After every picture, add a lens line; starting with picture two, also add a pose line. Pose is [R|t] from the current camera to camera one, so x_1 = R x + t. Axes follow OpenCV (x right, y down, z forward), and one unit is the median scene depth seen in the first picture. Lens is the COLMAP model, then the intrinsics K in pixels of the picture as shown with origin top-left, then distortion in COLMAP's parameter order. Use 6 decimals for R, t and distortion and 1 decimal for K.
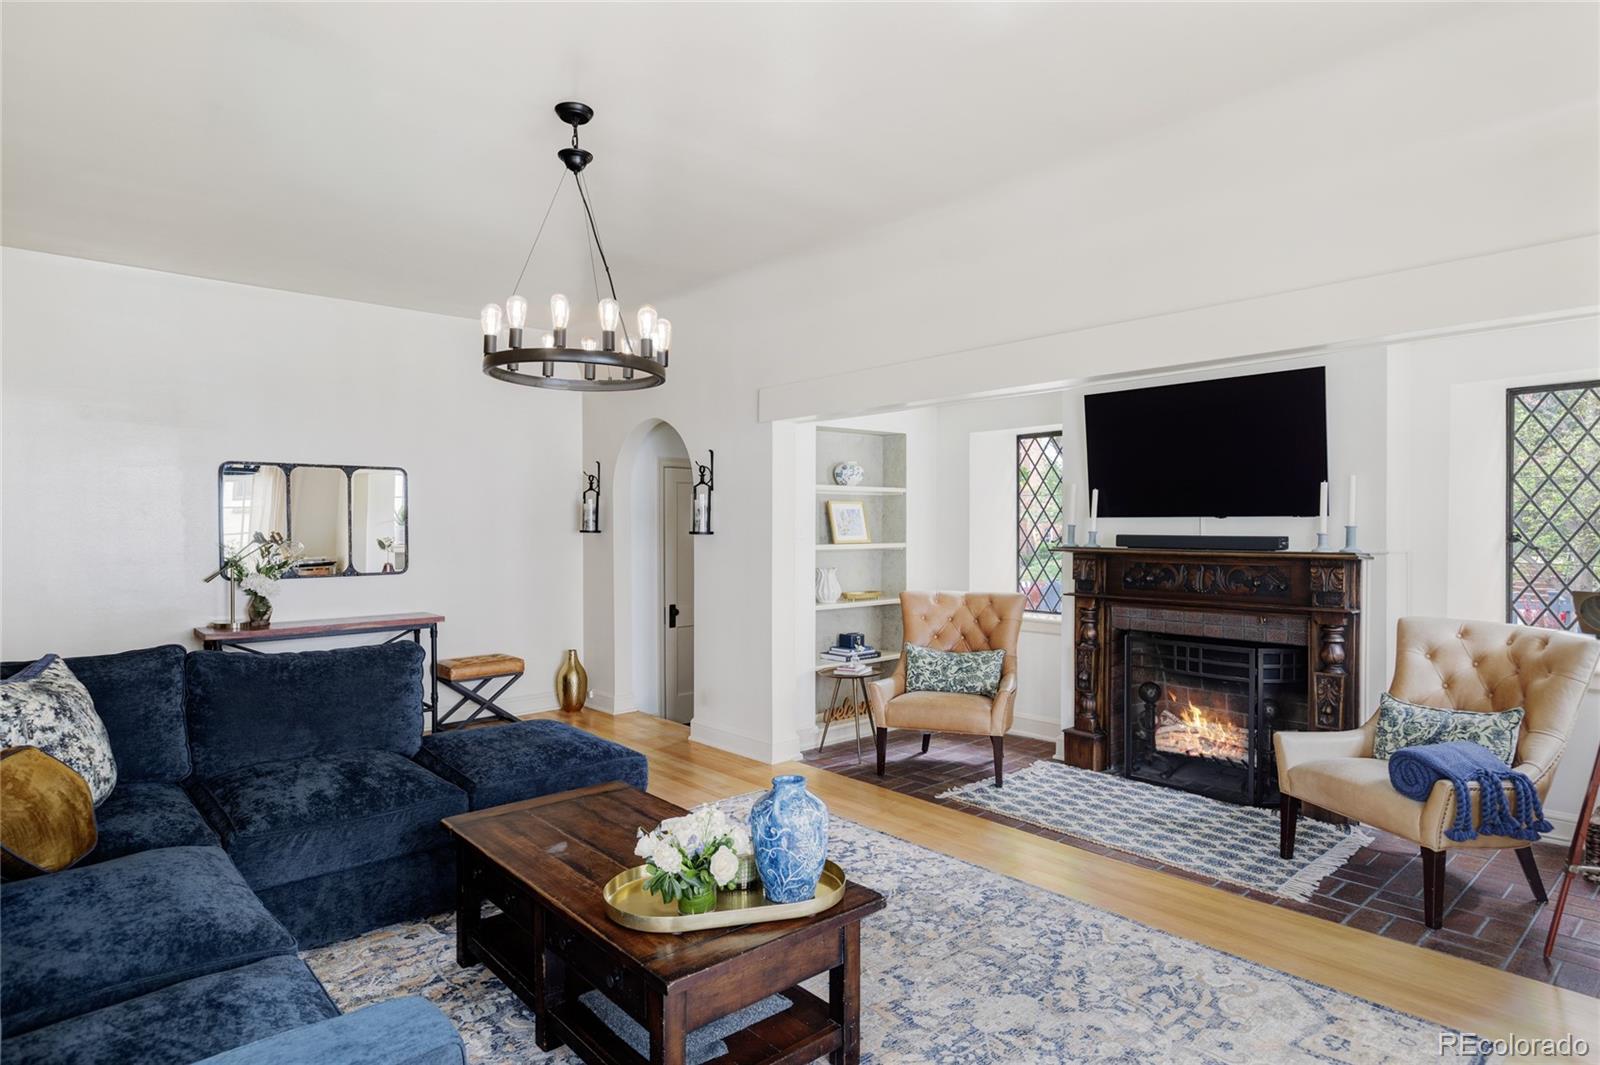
lens RADIAL K [[882.8, 0, 804.9], [0, 882.8, 542.3], [0, 0, 1]] dist [-0.001711, -0.001587]
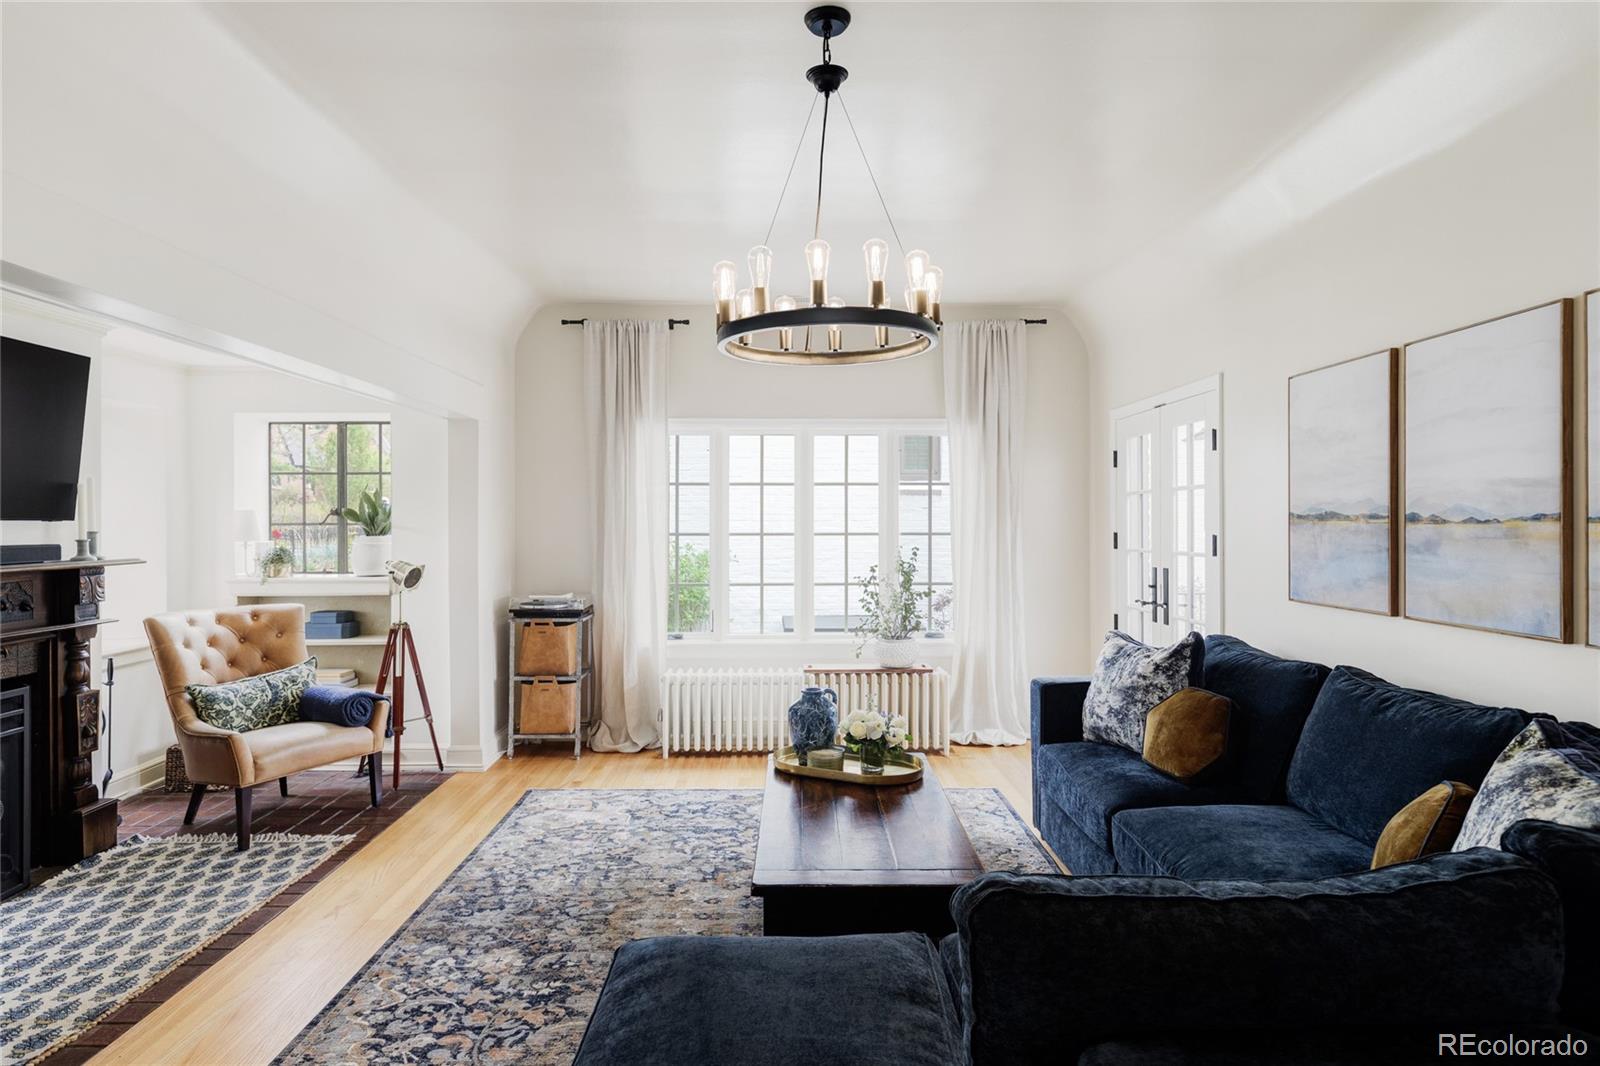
lens RADIAL K [[882.8, 0, 802.4], [0, 882.8, 522.7], [0, 0, 1]] dist [-0.001711, -0.001587]
pose [[-0.757199, 0.003266, 0.653176, -0.514190], [0.015036, 0.999810, 0.012431, -0.025273], [-0.653011, 0.019234, -0.757104, 1.091578]]
